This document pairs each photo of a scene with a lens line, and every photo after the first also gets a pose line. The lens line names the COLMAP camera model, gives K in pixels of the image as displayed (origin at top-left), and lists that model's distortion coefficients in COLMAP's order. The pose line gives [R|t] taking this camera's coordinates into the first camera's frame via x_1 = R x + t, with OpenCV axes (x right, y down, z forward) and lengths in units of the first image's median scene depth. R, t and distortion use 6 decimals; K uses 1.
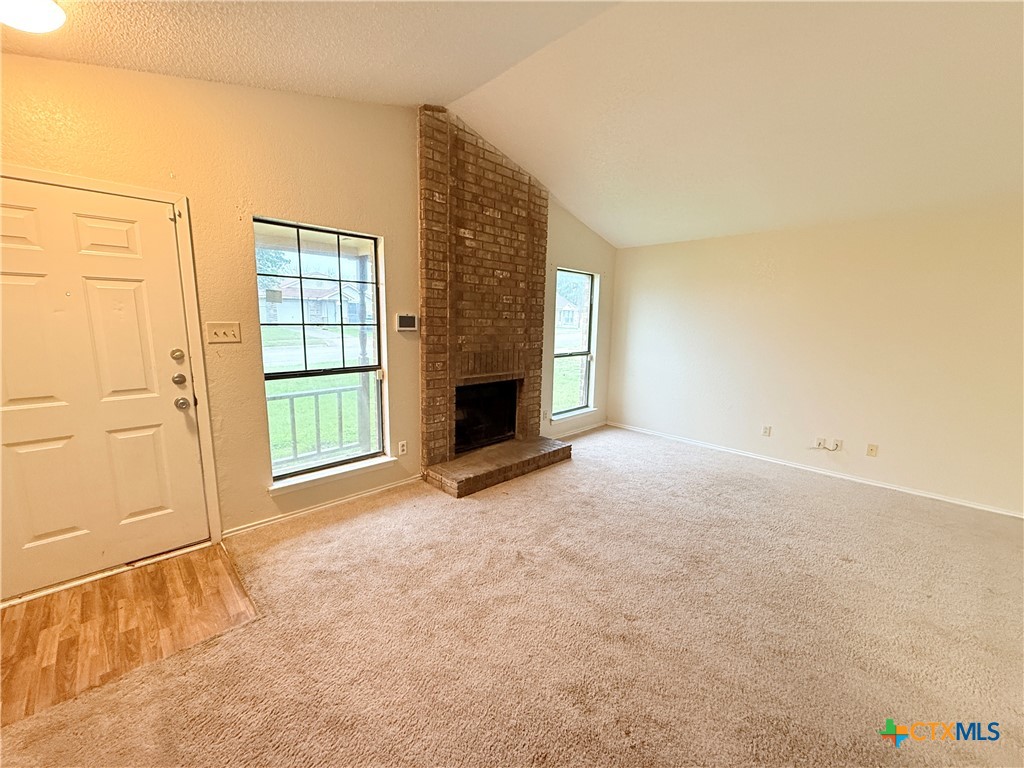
lens RADIAL K [[406.6, 0, 508.2], [0, 406.6, 383.5], [0, 0, 1]] dist [0.000114, -0.000212]
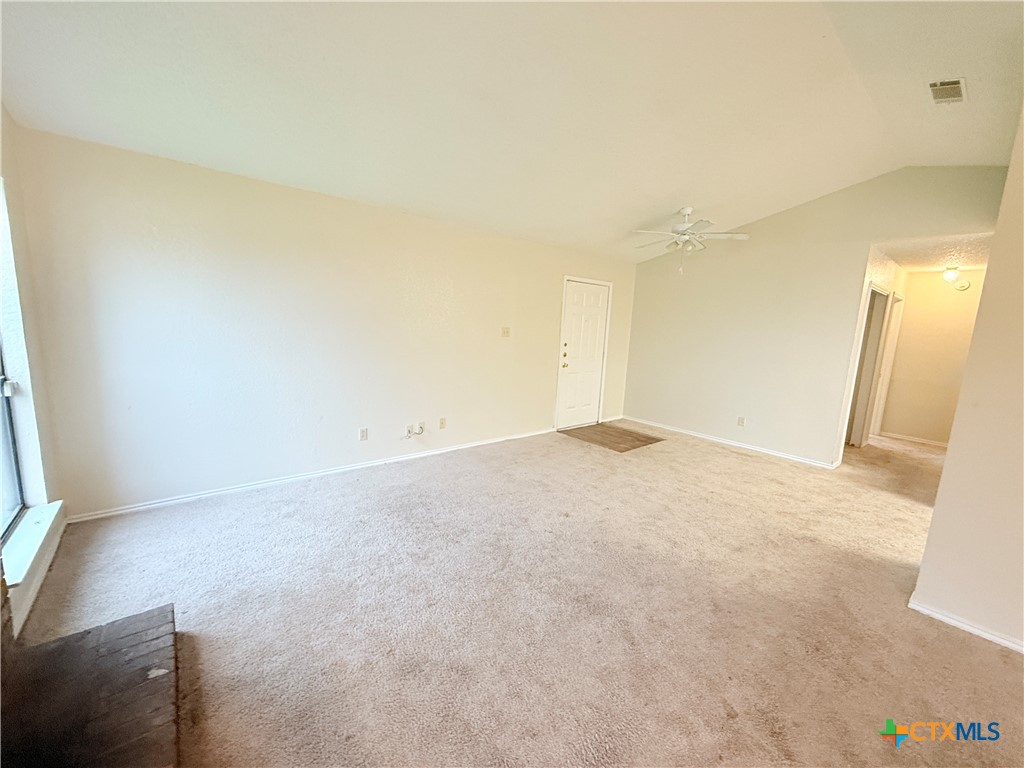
lens RADIAL K [[406.6, 0, 508.3], [0, 406.6, 384.0], [0, 0, 1]] dist [0.000114, -0.000212]
pose [[0.089862, -0.171374, 0.981099, -0.217593], [0.110488, 0.980720, 0.161188, -0.117225], [-0.989807, 0.093915, 0.107064, 0.703029]]
